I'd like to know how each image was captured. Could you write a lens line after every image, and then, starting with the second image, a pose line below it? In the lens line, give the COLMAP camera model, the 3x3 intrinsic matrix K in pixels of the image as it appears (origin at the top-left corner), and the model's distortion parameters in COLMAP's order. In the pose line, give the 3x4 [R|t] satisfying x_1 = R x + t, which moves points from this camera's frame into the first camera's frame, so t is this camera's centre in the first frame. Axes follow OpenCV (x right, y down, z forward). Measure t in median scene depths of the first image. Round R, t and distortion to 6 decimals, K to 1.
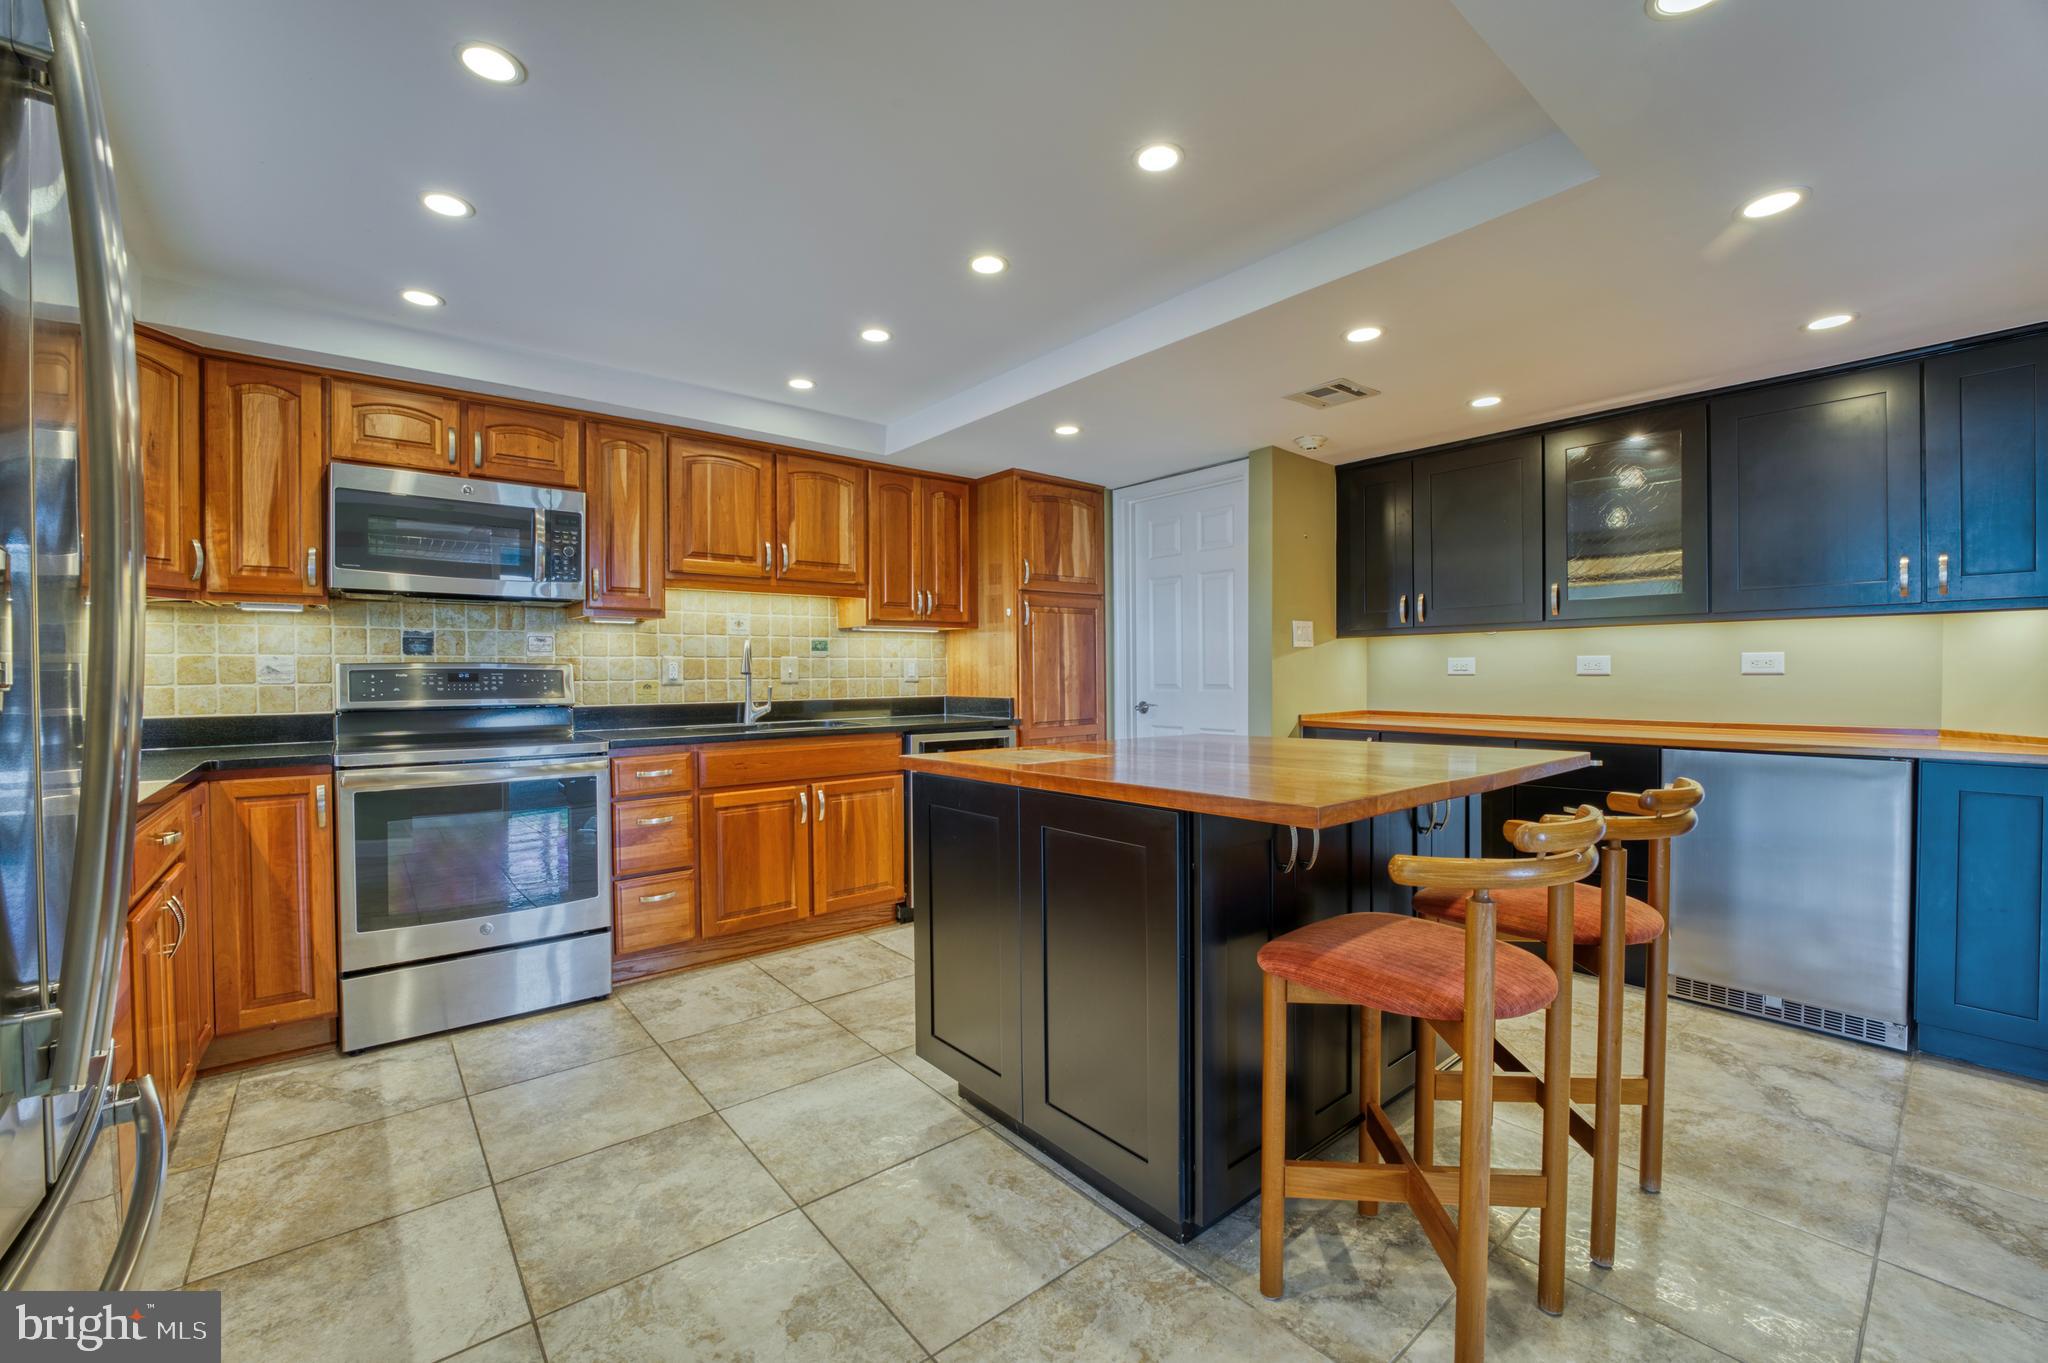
lens RADIAL K [[828.9, 0, 1015.8], [0, 828.9, 678.8], [0, 0, 1]] dist [-0.031421, 0.004083]
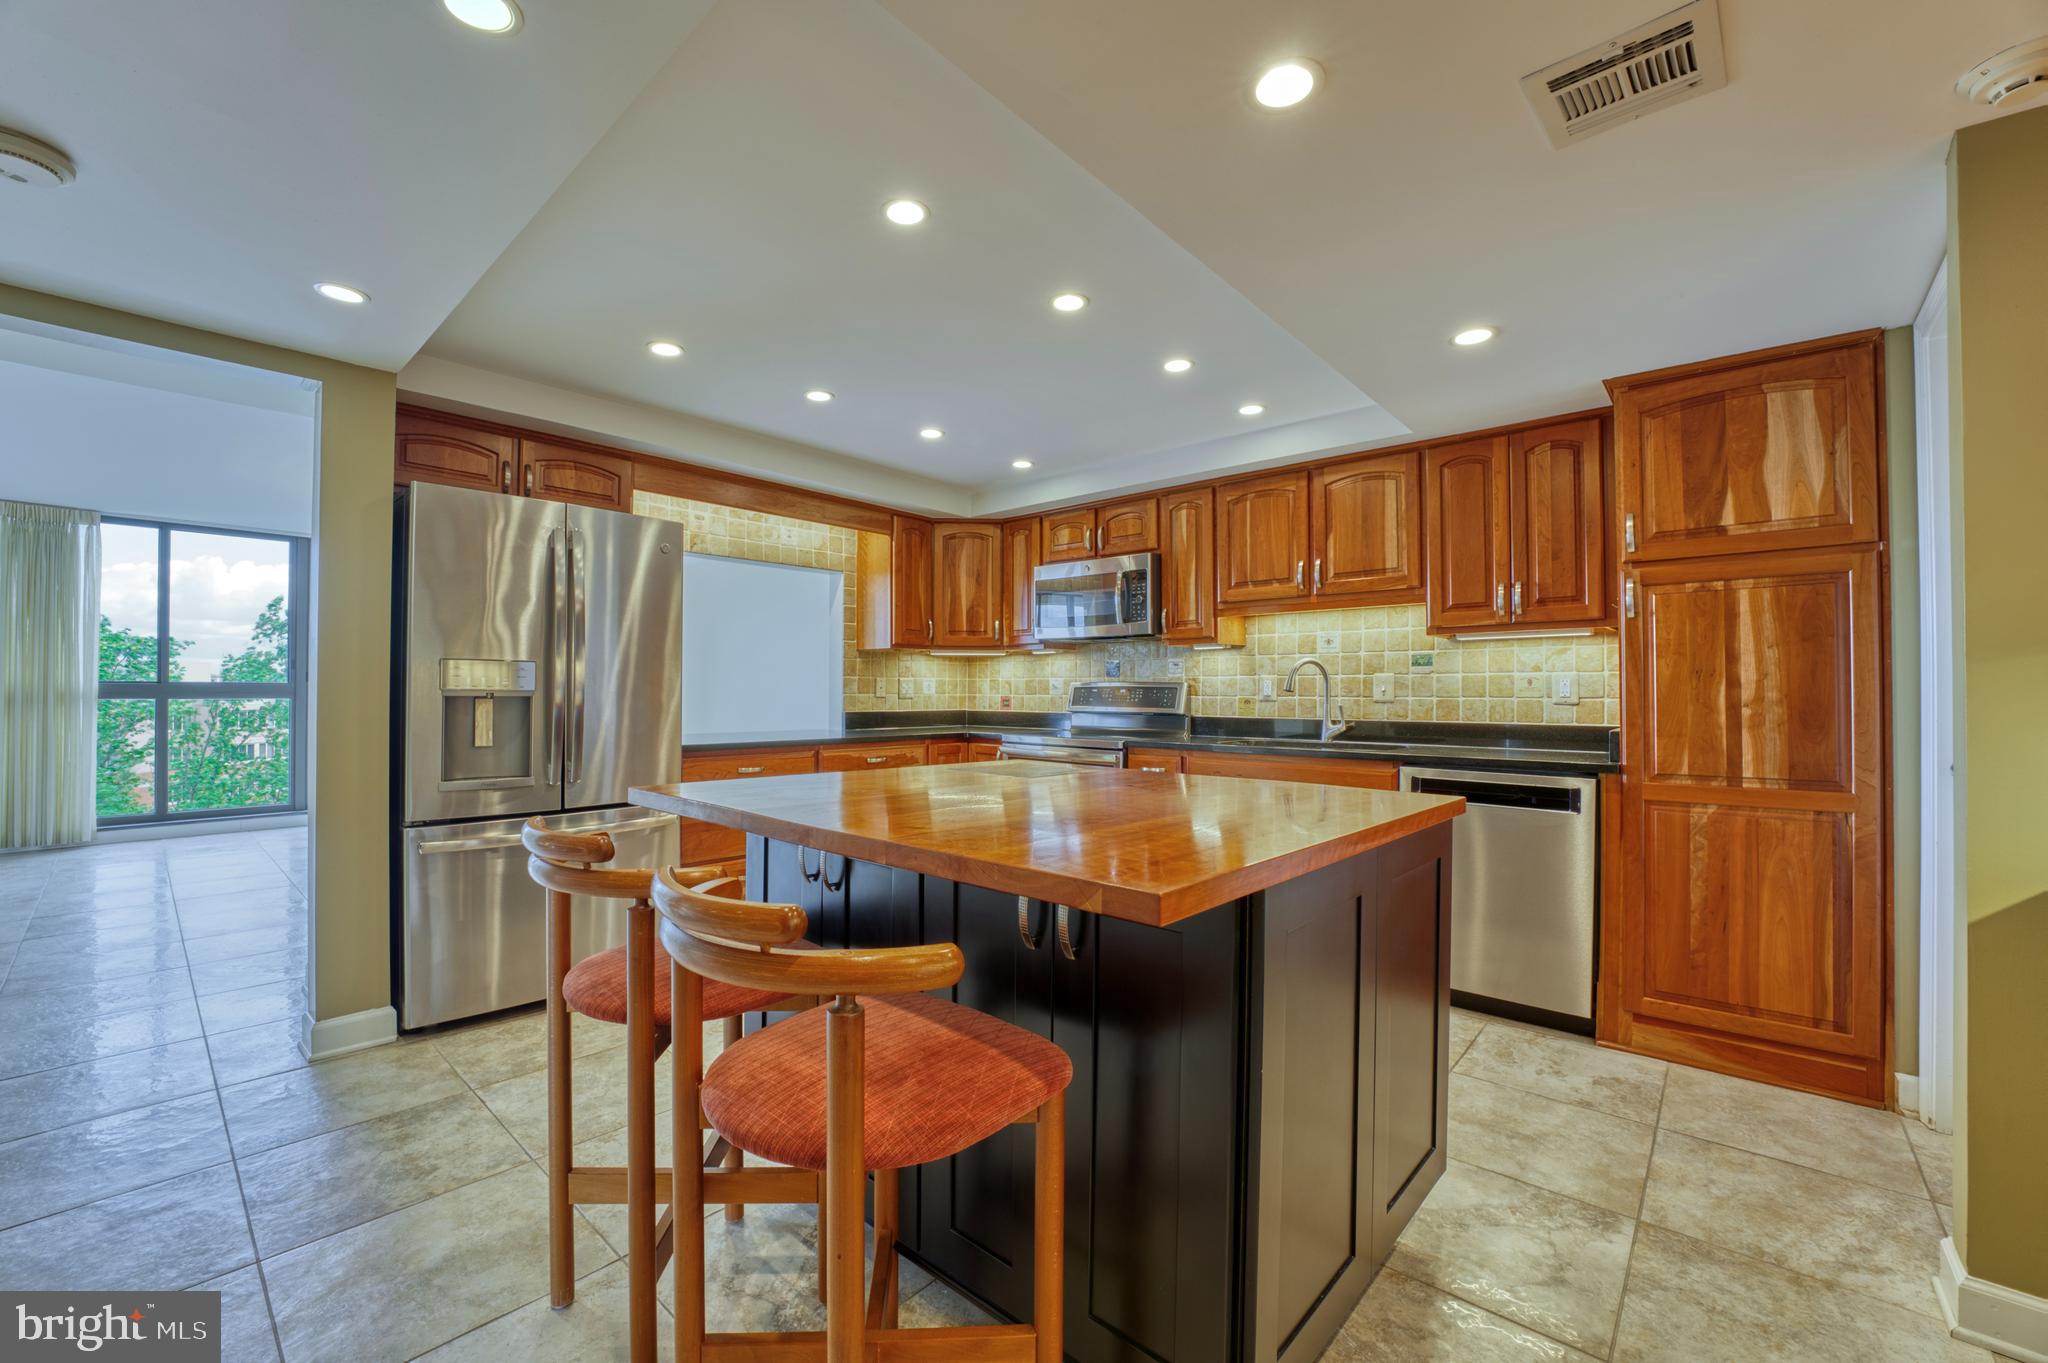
lens RADIAL K [[848.7, 0, 1046.9], [0, 848.7, 688.2], [0, 0, 1]] dist [-0.024665, 0.000064]
pose [[0.155133, 0.001000, -0.987893, 0.675296], [-0.013188, 0.999912, -0.001058, -0.004586], [0.987806, 0.013193, 0.155133, 0.535522]]
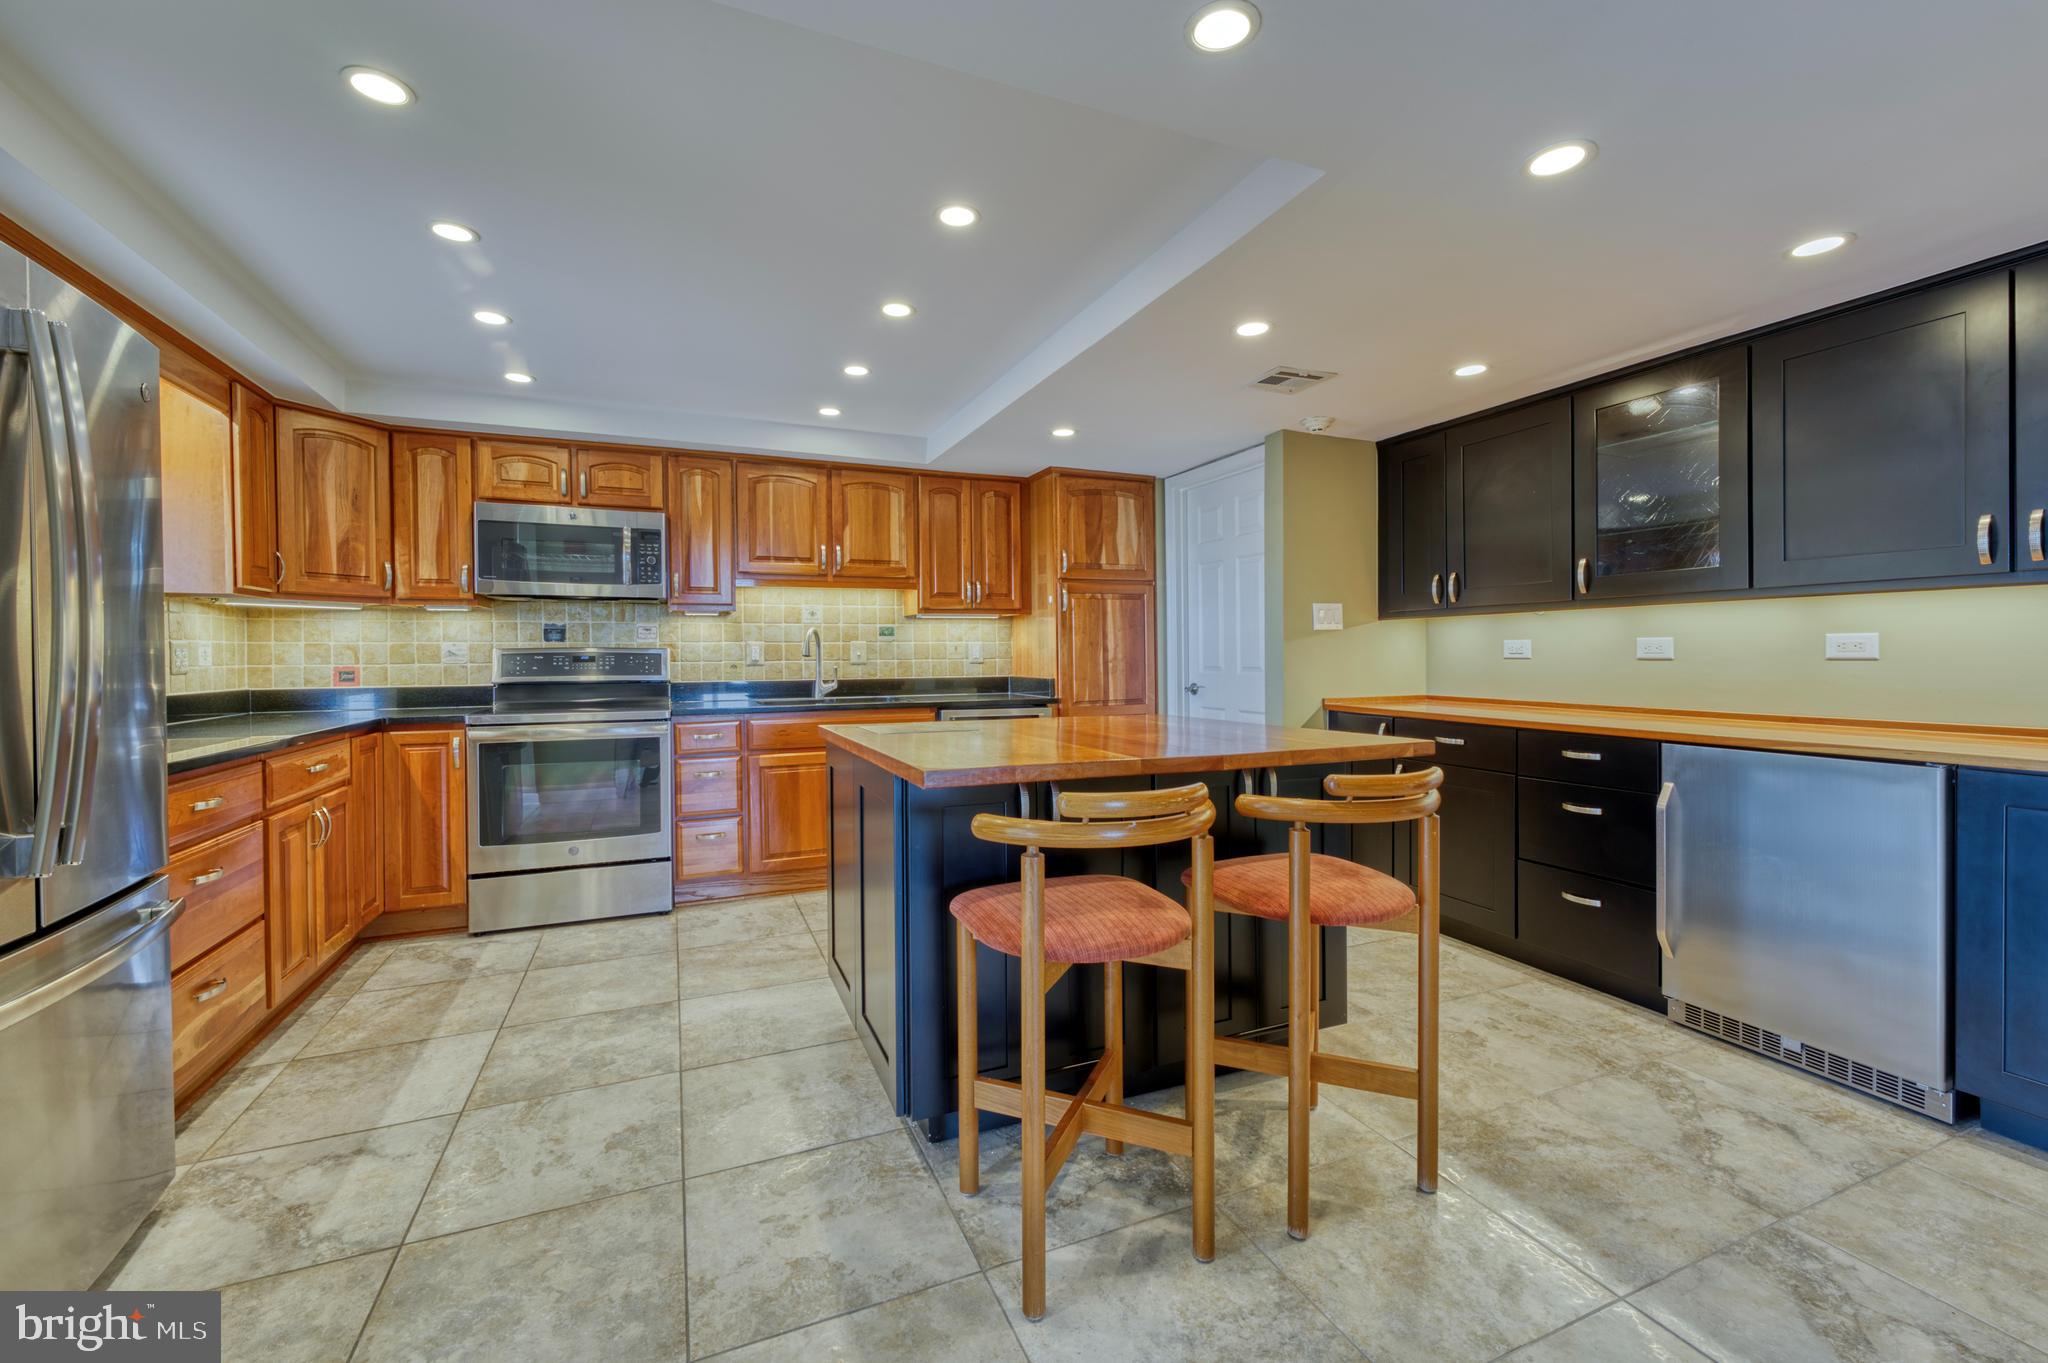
lens RADIAL K [[819.9, 0, 1027.5], [0, 819.9, 658.9], [0, 0, 1]] dist [-0.000184, 0.000217]
pose [[0.960101, 0.002826, -0.279638, 0.309939], [-0.002478, 0.999996, 0.001598, -0.004812], [0.279641, -0.000842, 0.960104, -0.046148]]
